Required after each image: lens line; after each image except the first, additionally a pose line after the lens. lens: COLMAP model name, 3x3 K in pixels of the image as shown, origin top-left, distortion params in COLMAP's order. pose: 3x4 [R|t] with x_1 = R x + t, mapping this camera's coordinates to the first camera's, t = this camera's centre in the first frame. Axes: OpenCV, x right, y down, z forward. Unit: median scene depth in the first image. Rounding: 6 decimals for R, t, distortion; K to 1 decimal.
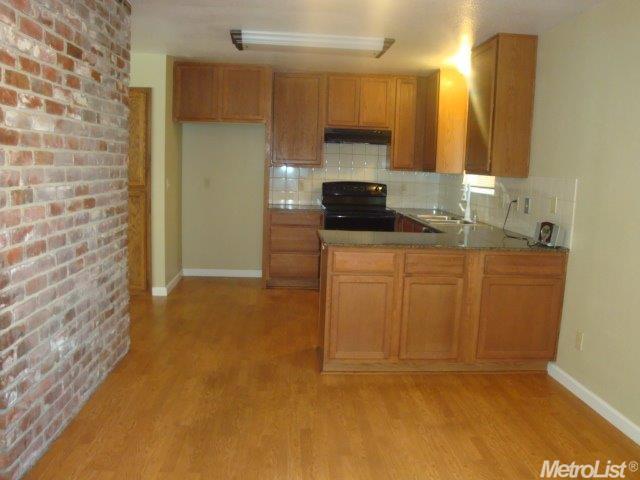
lens RADIAL K [[531.0, 0, 322.8], [0, 531.0, 239.0], [0, 0, 1]] dist [-0.161501, 0.133914]
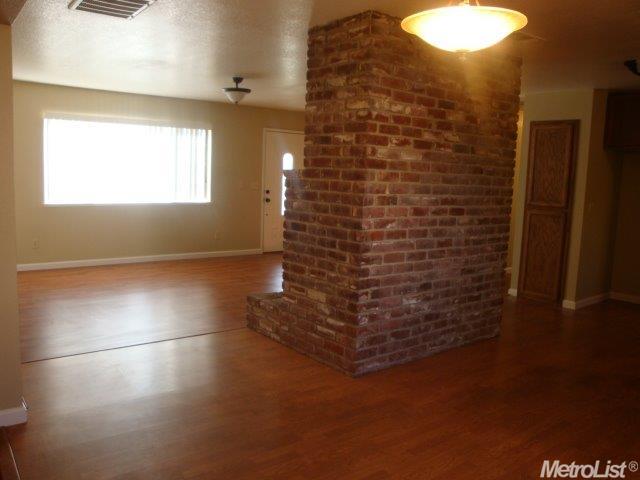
lens RADIAL K [[531.0, 0, 324.8], [0, 531.0, 240.2], [0, 0, 1]] dist [-0.161501, 0.133914]
pose [[0.564207, 0.090958, -0.820608, 0.450077], [-0.132257, 0.991035, 0.018915, 0.023699], [0.814972, 0.097859, 0.571178, -0.072543]]
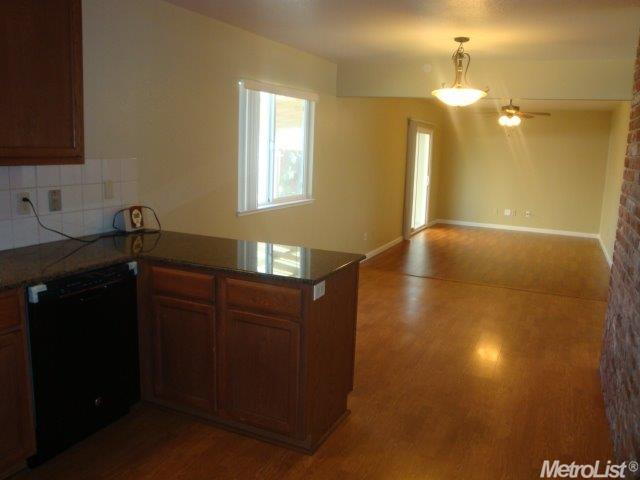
lens RADIAL K [[531.0, 0, 321.2], [0, 531.0, 241.1], [0, 0, 1]] dist [-0.161501, 0.133914]
pose [[-0.872266, -0.149674, 0.465565, -0.358115], [0.001984, 0.950921, 0.309427, -0.293774], [-0.489028, 0.270826, -0.829159, 1.816400]]
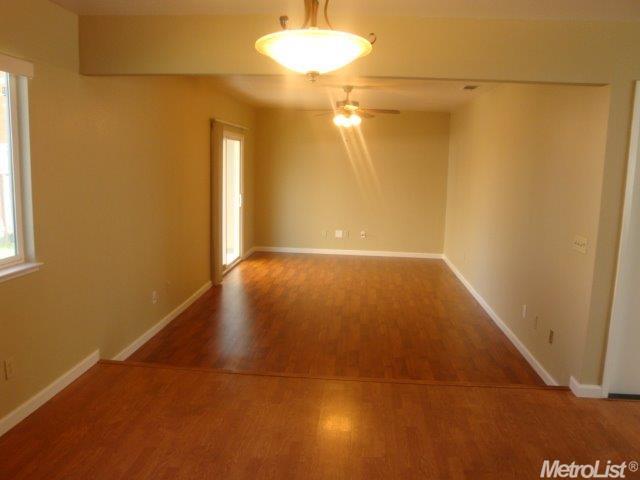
lens RADIAL K [[531.0, 0, 320.4], [0, 531.0, 238.5], [0, 0, 1]] dist [-0.161501, 0.133914]
pose [[-0.987058, -0.083660, 0.136811, -0.093184], [-0.041997, 0.958215, 0.282948, -0.194870], [-0.154765, 0.273541, -0.949328, 1.062807]]
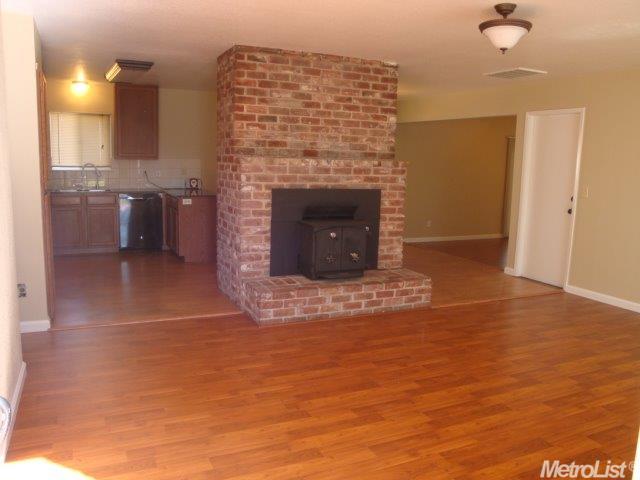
lens RADIAL K [[531.0, 0, 324.0], [0, 531.0, 242.1], [0, 0, 1]] dist [-0.161501, 0.133914]
pose [[-0.361939, -0.188216, 0.913003, -2.147877], [0.088213, 0.968095, 0.234543, -0.280905], [-0.928019, 0.165429, -0.333788, 1.433229]]
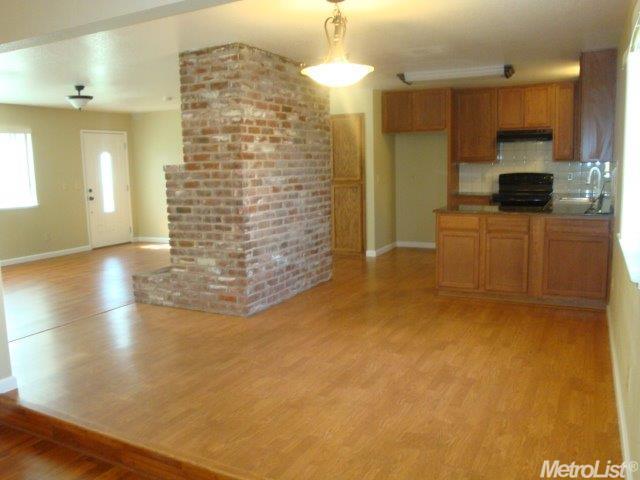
lens RADIAL K [[531.0, 0, 324.3], [0, 531.0, 237.7], [0, 0, 1]] dist [-0.161501, 0.133914]
pose [[0.856865, 0.016549, -0.515275, 0.543493], [-0.018225, 0.999832, 0.001806, 0.094011], [0.515219, 0.007843, 0.857023, -0.518488]]
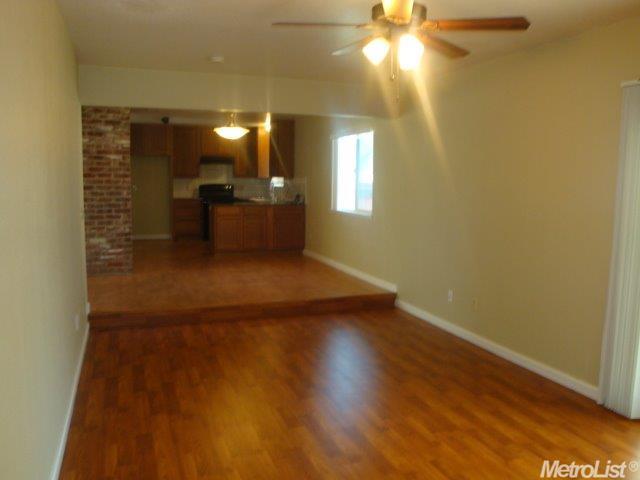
lens RADIAL K [[531.0, 0, 321.0], [0, 531.0, 243.5], [0, 0, 1]] dist [-0.161501, 0.133914]
pose [[0.957302, -0.057292, 0.283357, -0.244454], [0.059602, 0.998222, 0.000469, 0.237709], [-0.282880, 0.016440, 0.959014, -1.735217]]
